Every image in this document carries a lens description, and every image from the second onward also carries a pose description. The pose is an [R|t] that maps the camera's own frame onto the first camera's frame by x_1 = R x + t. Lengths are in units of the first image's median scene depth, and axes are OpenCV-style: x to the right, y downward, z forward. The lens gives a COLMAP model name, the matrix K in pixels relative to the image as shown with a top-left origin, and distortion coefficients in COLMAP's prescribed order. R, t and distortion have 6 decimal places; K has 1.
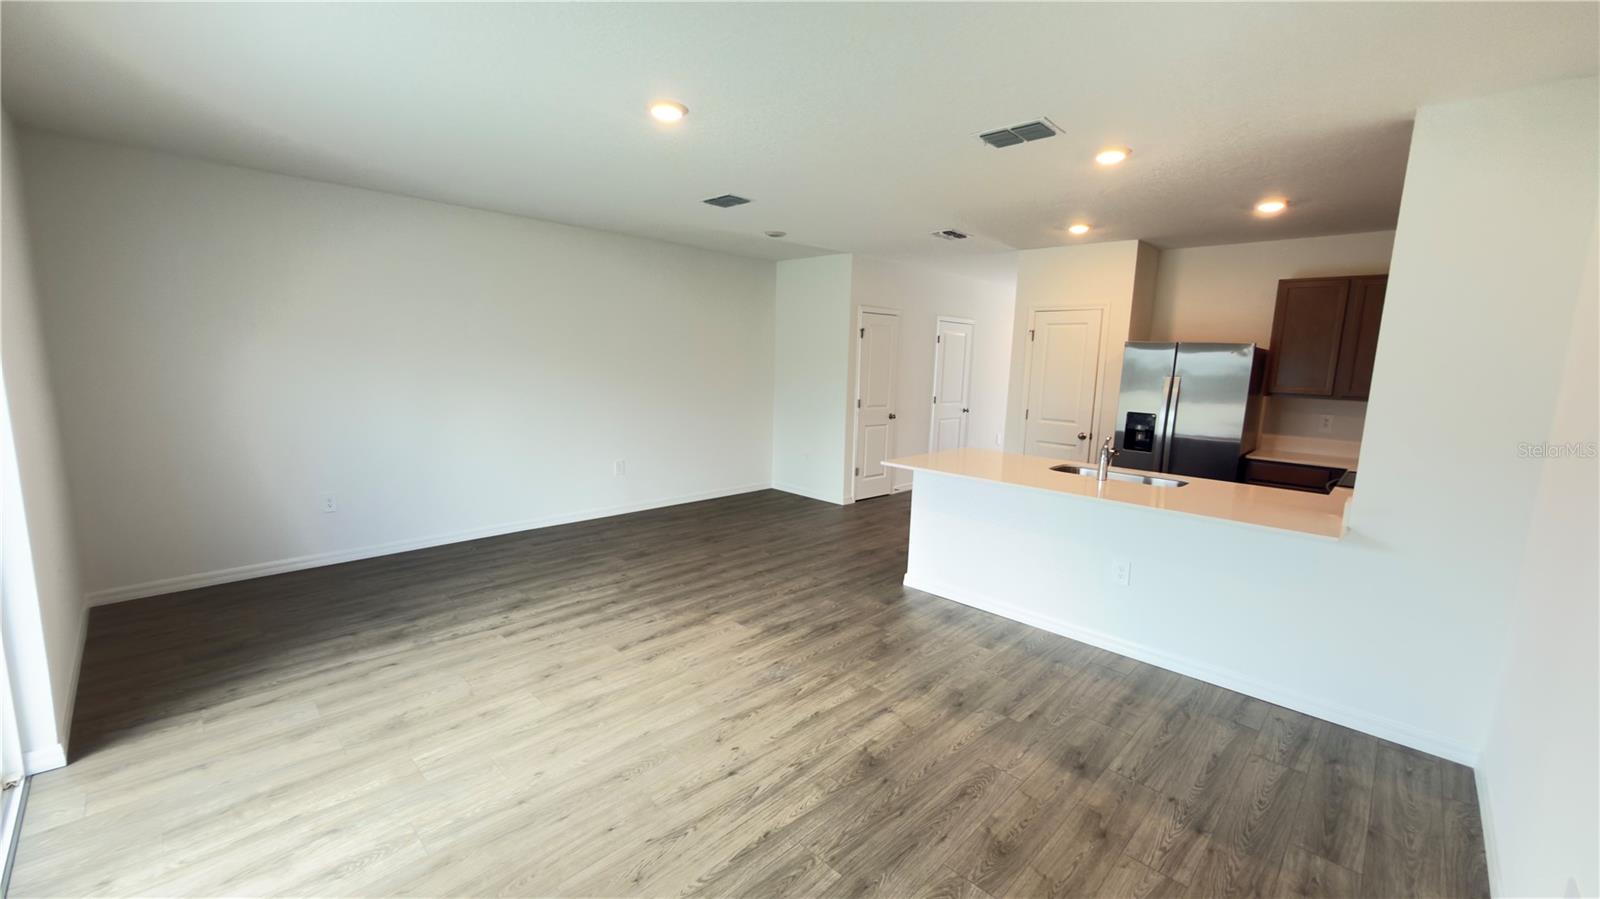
lens RADIAL K [[641.6, 0, 799.1], [0, 641.6, 453.0], [0, 0, 1]] dist [0.000565, 0.000775]
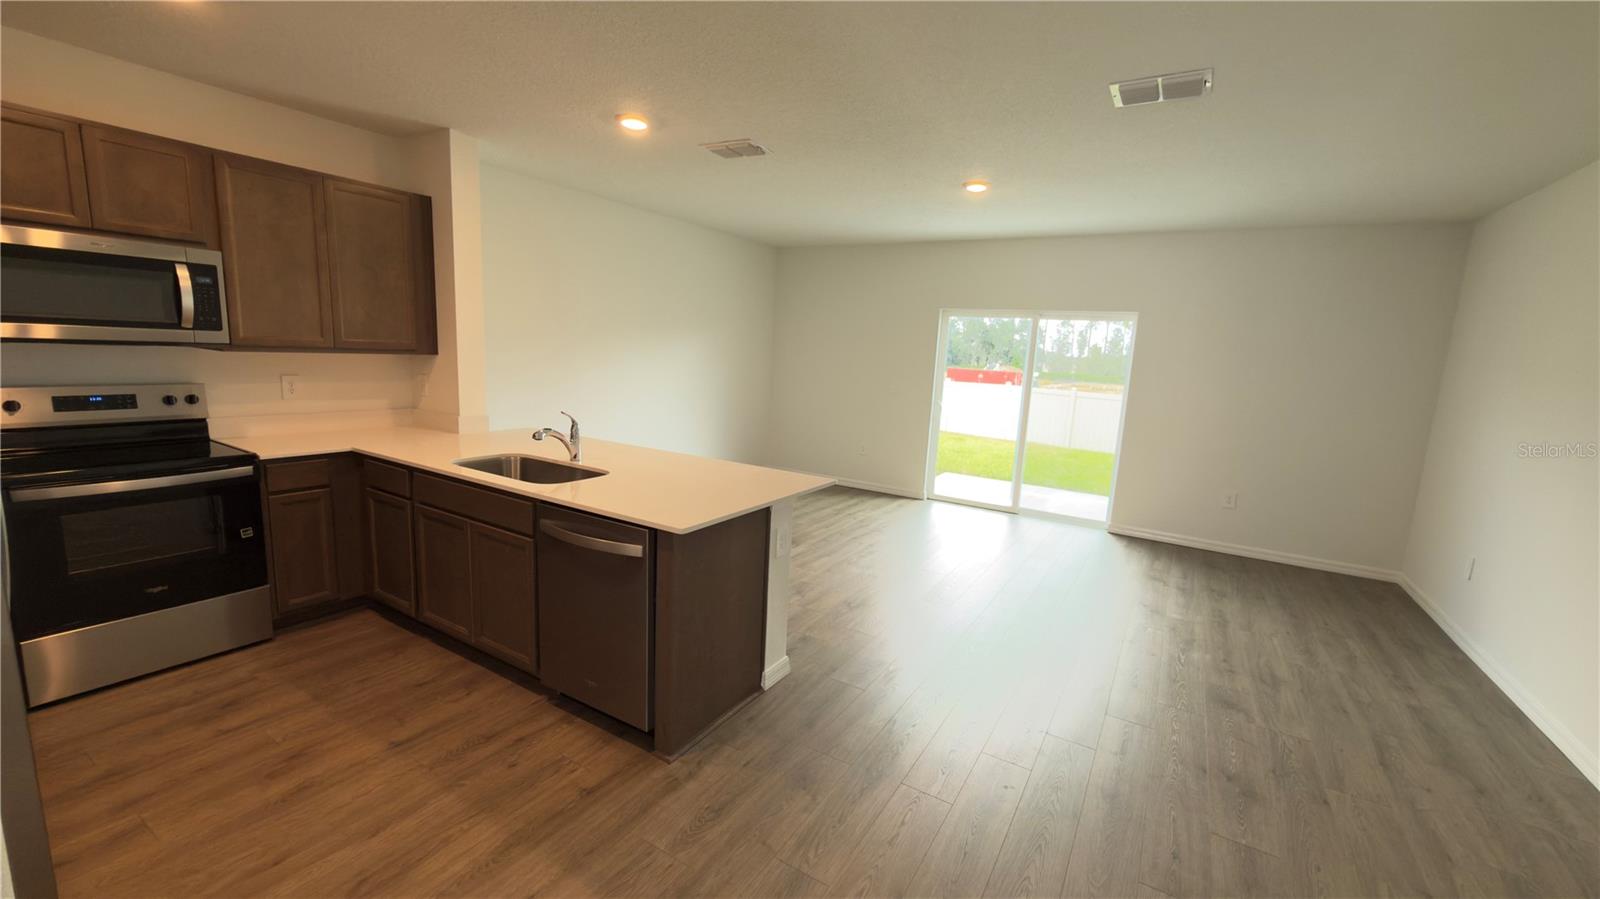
lens RADIAL K [[641.6, 0, 807.6], [0, 641.6, 453.5], [0, 0, 1]] dist [0.000565, 0.000775]
pose [[-0.968608, -0.040957, -0.245197, 0.347784], [-0.115897, 0.946983, 0.299650, -0.236102], [0.219925, 0.318661, -0.922002, 1.691268]]
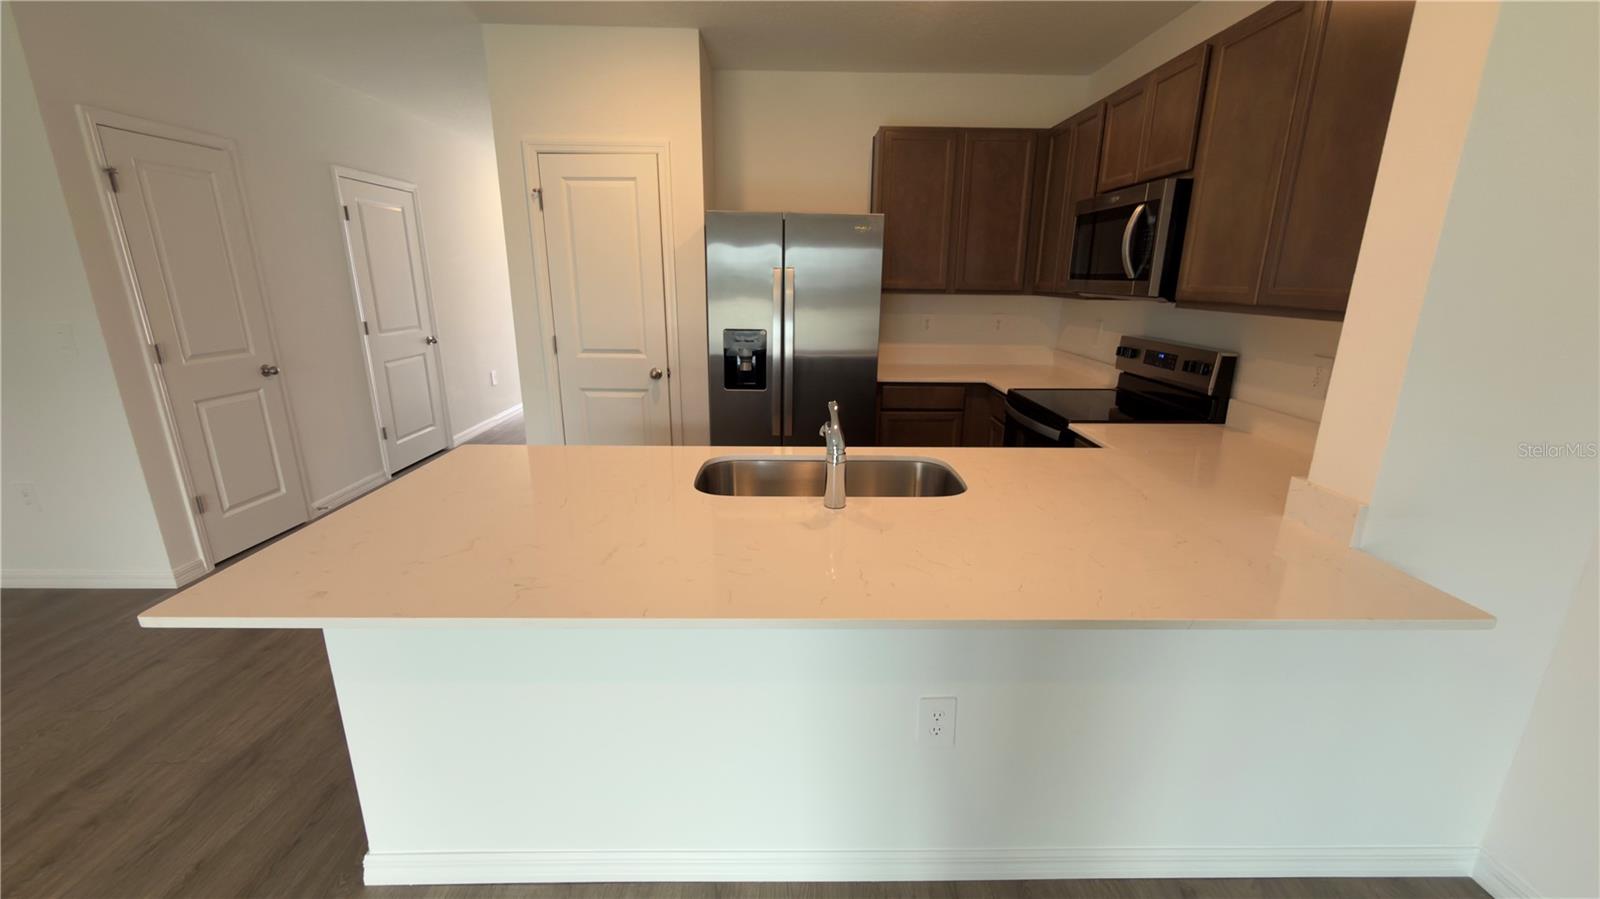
lens RADIAL K [[641.6, 0, 804.0], [0, 641.6, 451.6], [0, 0, 1]] dist [0.000565, 0.000775]
pose [[0.707251, -0.210294, 0.674961, 0.158853], [0.116505, 0.976350, 0.182117, -0.068225], [-0.697296, -0.050166, 0.715025, 0.645290]]
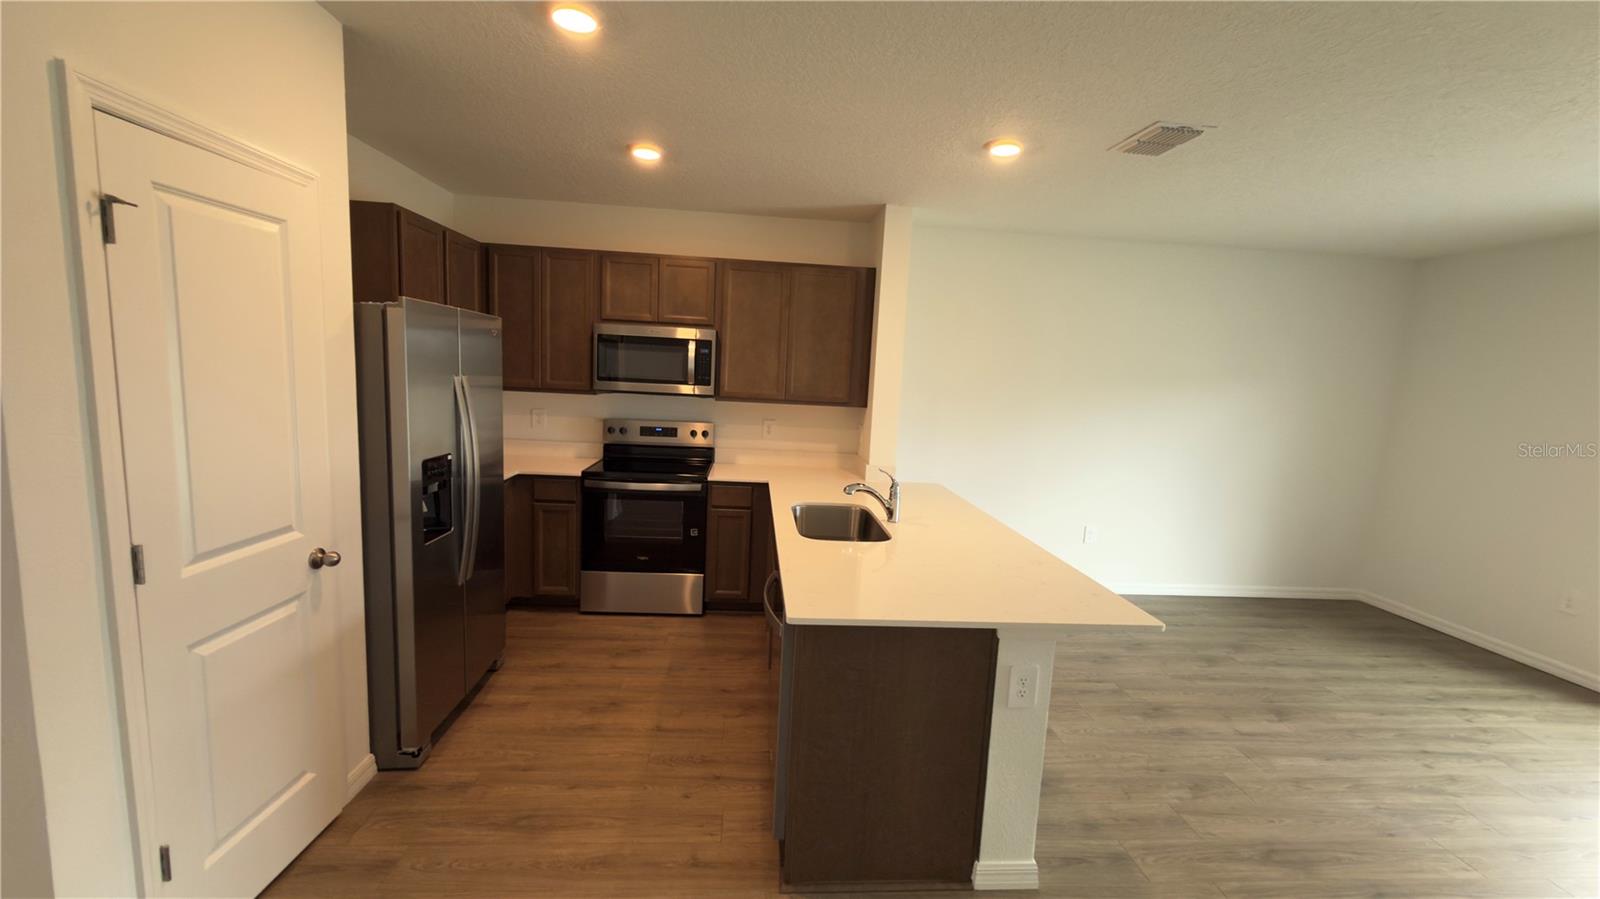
lens RADIAL K [[641.6, 0, 799.9], [0, 641.6, 453.0], [0, 0, 1]] dist [0.000565, 0.000775]
pose [[-0.747017, -0.152053, 0.647183, 0.046422], [0.027392, 0.965626, 0.258488, -0.229214], [-0.664240, 0.210823, -0.717174, 1.491240]]
